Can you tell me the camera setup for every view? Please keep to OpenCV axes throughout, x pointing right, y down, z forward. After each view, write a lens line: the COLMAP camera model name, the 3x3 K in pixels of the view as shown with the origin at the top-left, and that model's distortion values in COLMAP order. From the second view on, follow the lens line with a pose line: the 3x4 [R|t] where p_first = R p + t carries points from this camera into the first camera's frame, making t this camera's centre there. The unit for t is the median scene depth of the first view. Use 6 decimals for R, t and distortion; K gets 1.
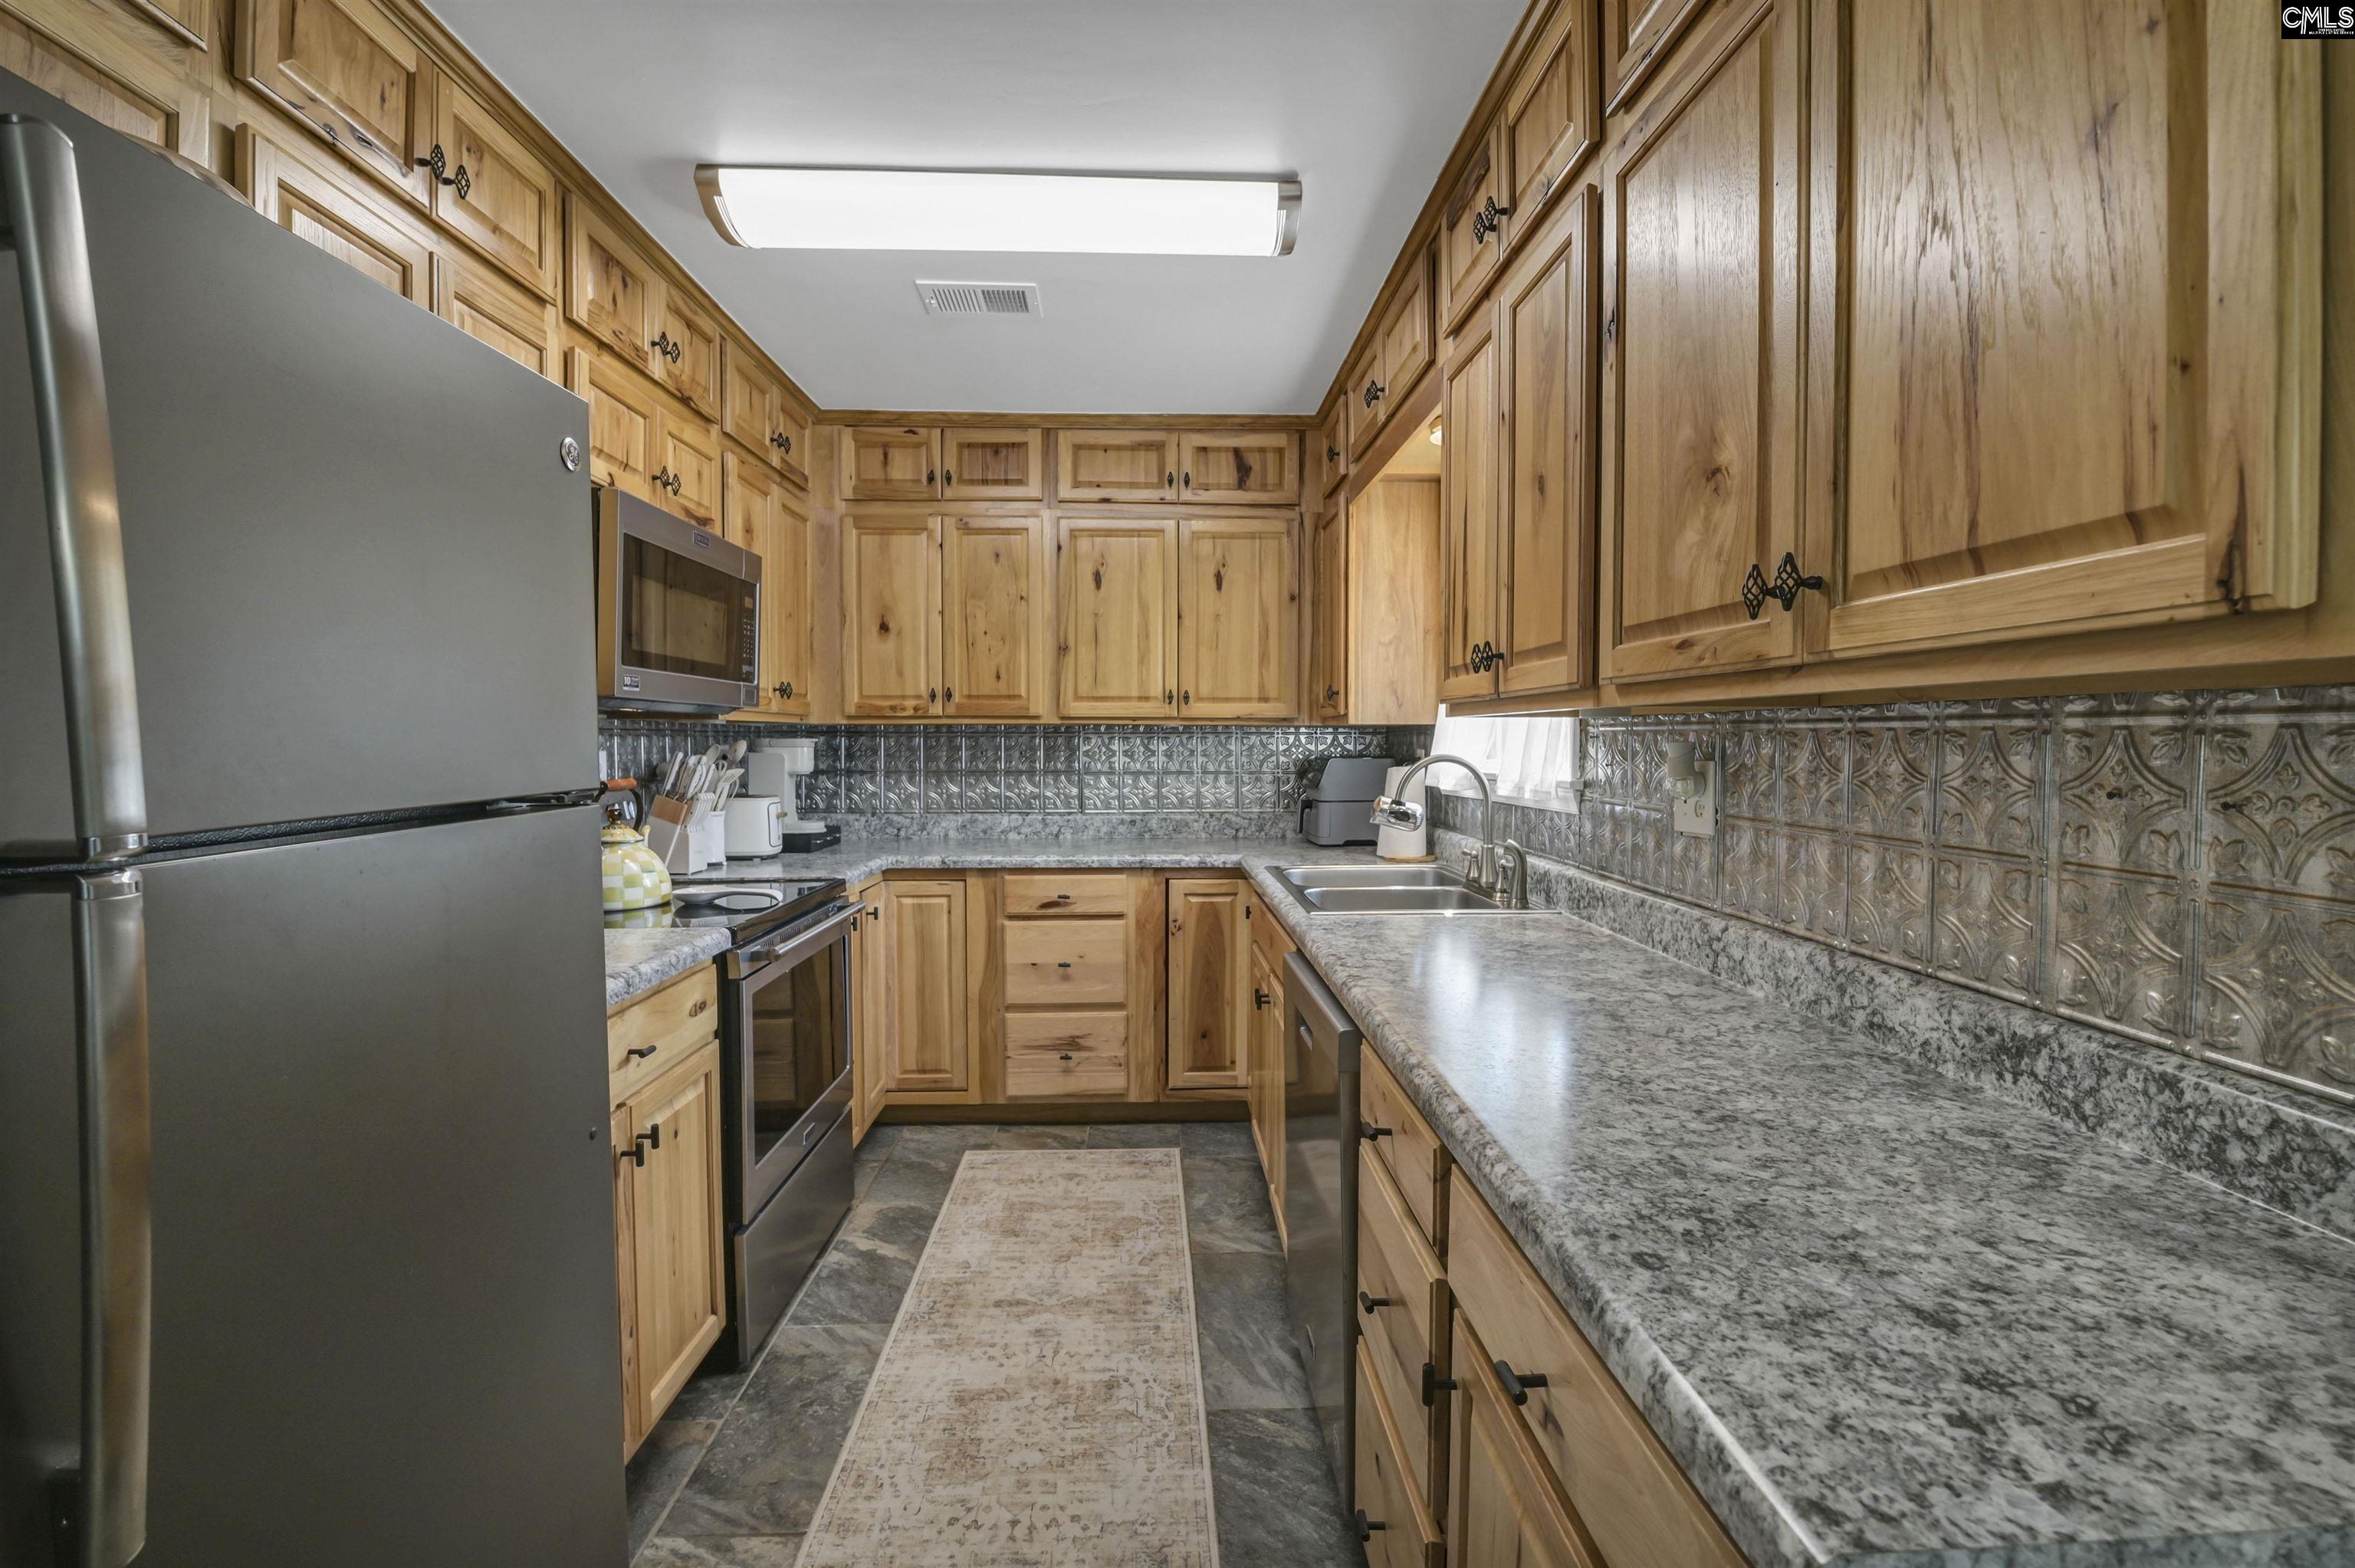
lens RADIAL K [[1023.2, 0, 1200.1], [0, 1023.2, 756.2], [0, 0, 1]] dist [-0.001258, -0.000040]
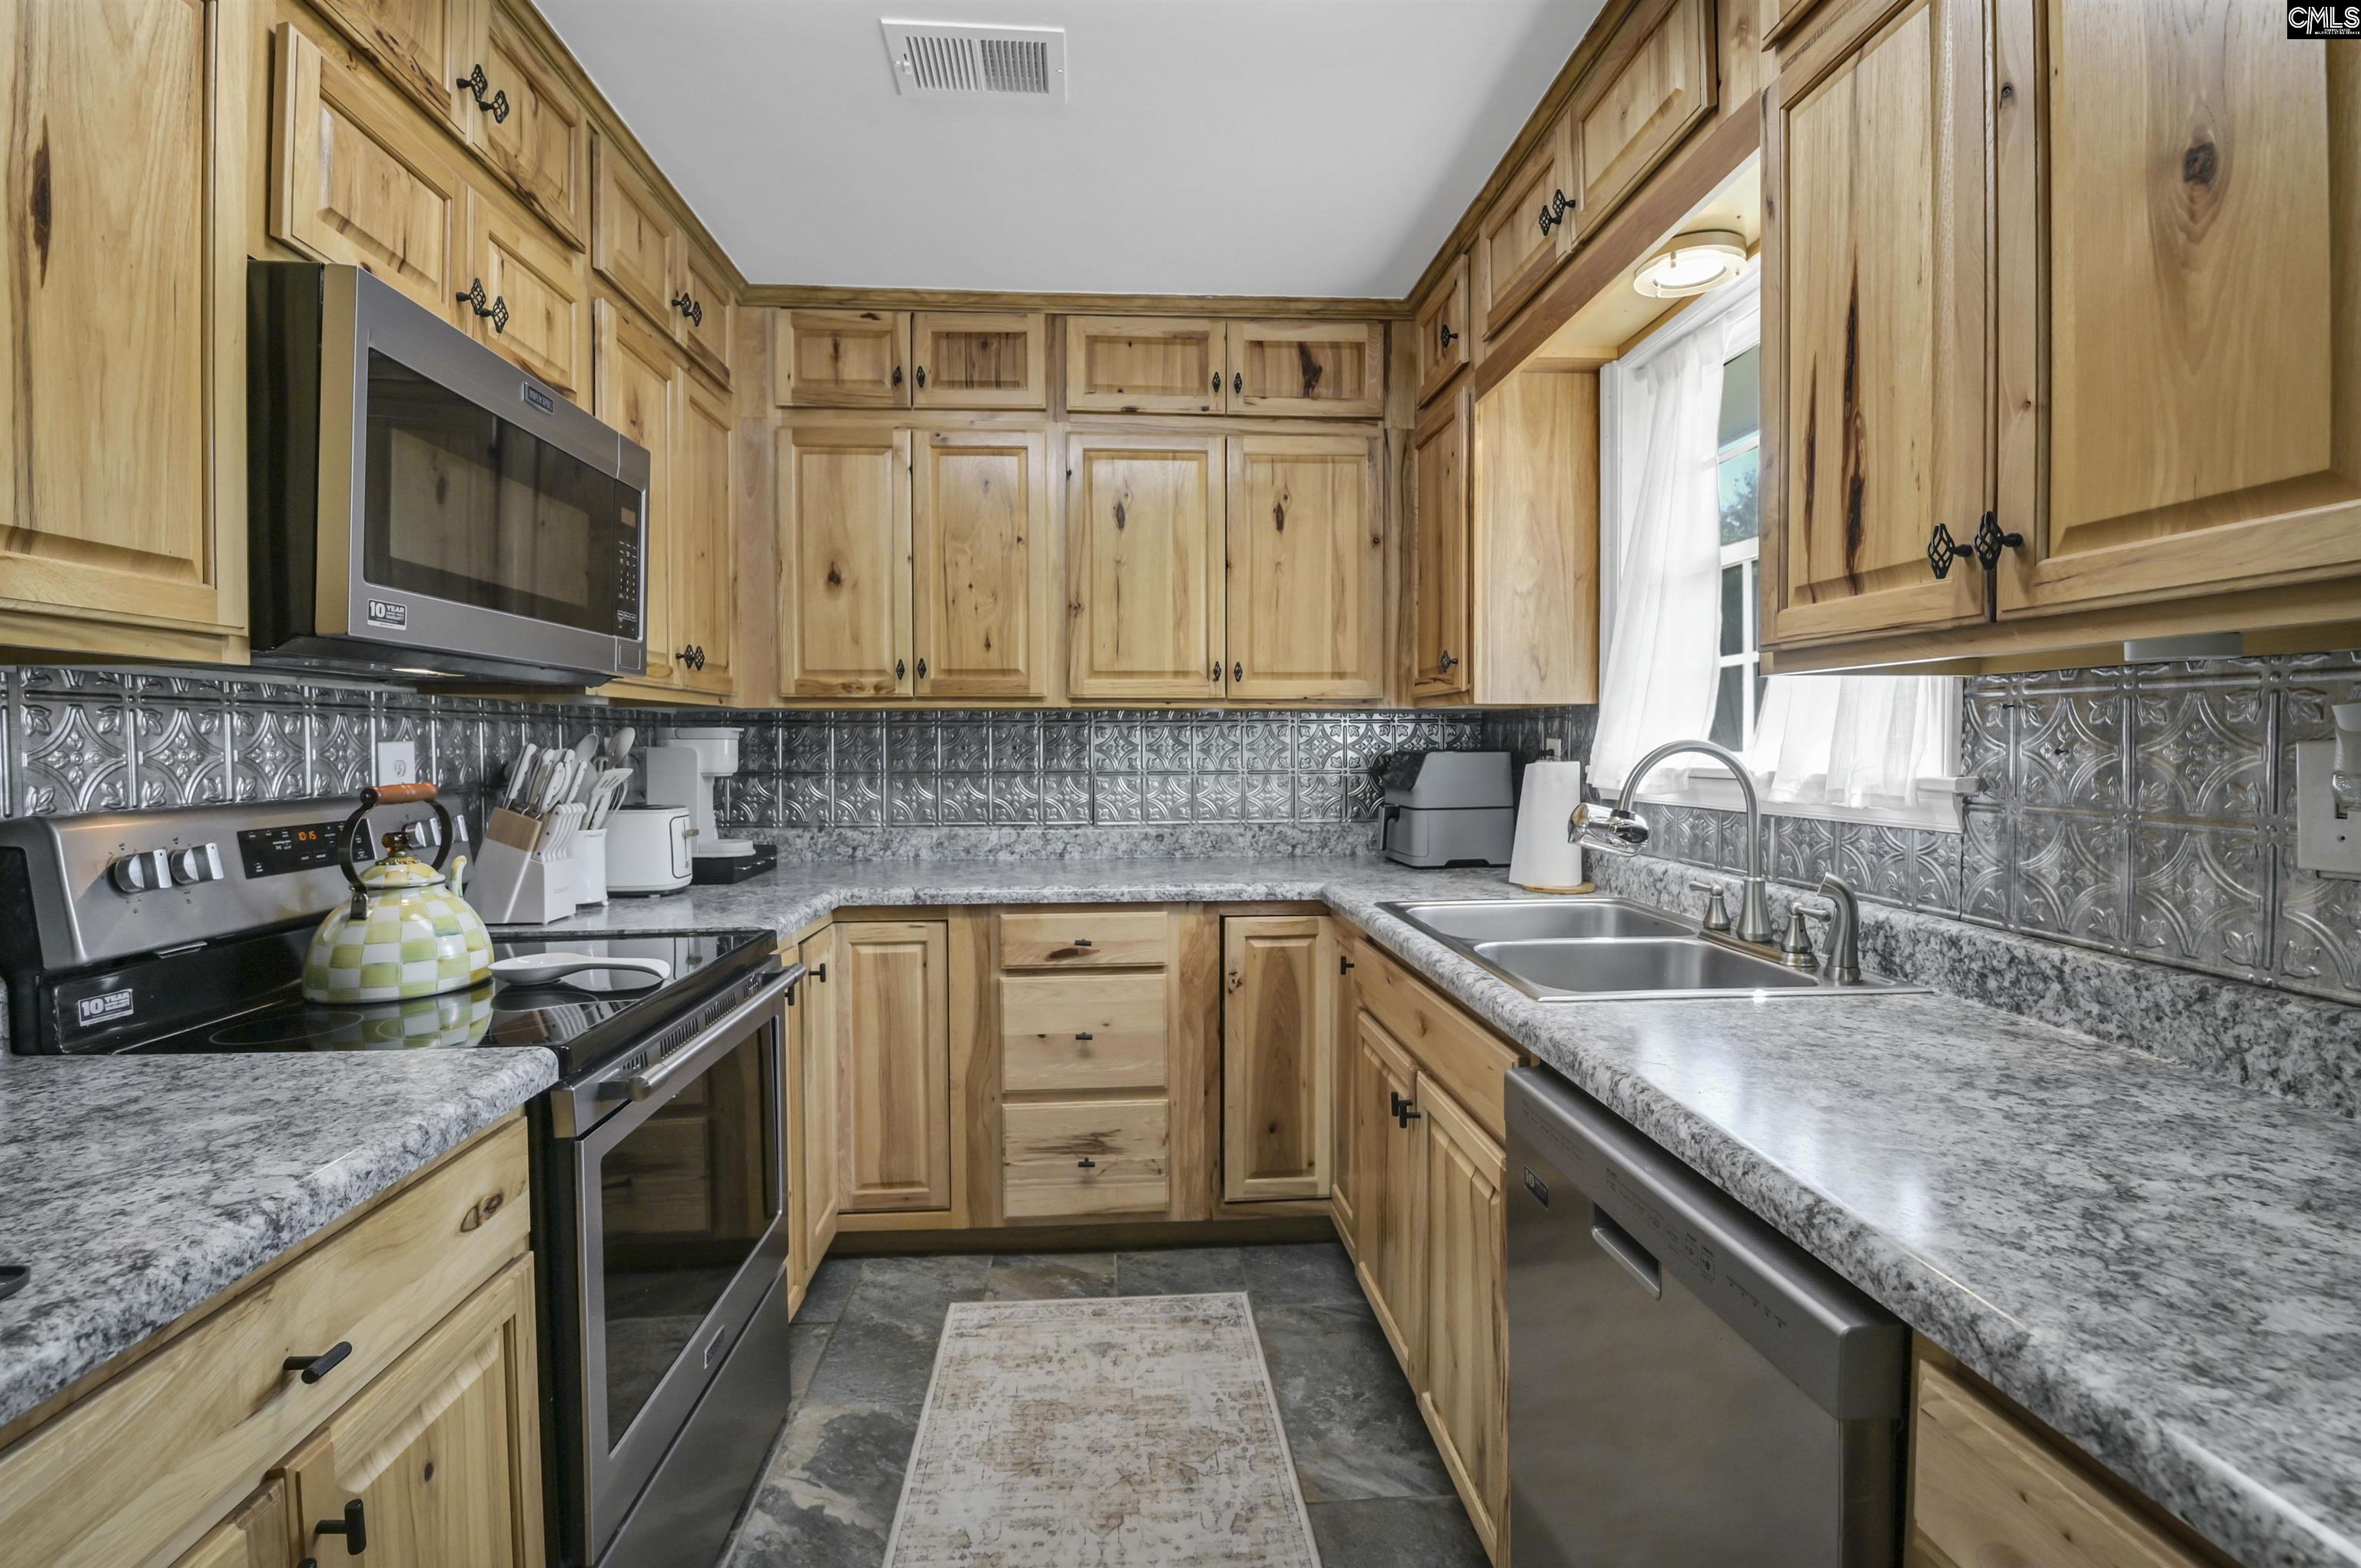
lens RADIAL K [[1065.4, 0, 1186.0], [0, 1065.4, 747.5], [0, 0, 1]] dist [0.001634, -0.011493]
pose [[0.999837, -0.004498, 0.017493, -0.071918], [0.004667, 0.999943, -0.009628, 0.006010], [-0.017448, 0.009709, 0.999801, 0.238090]]
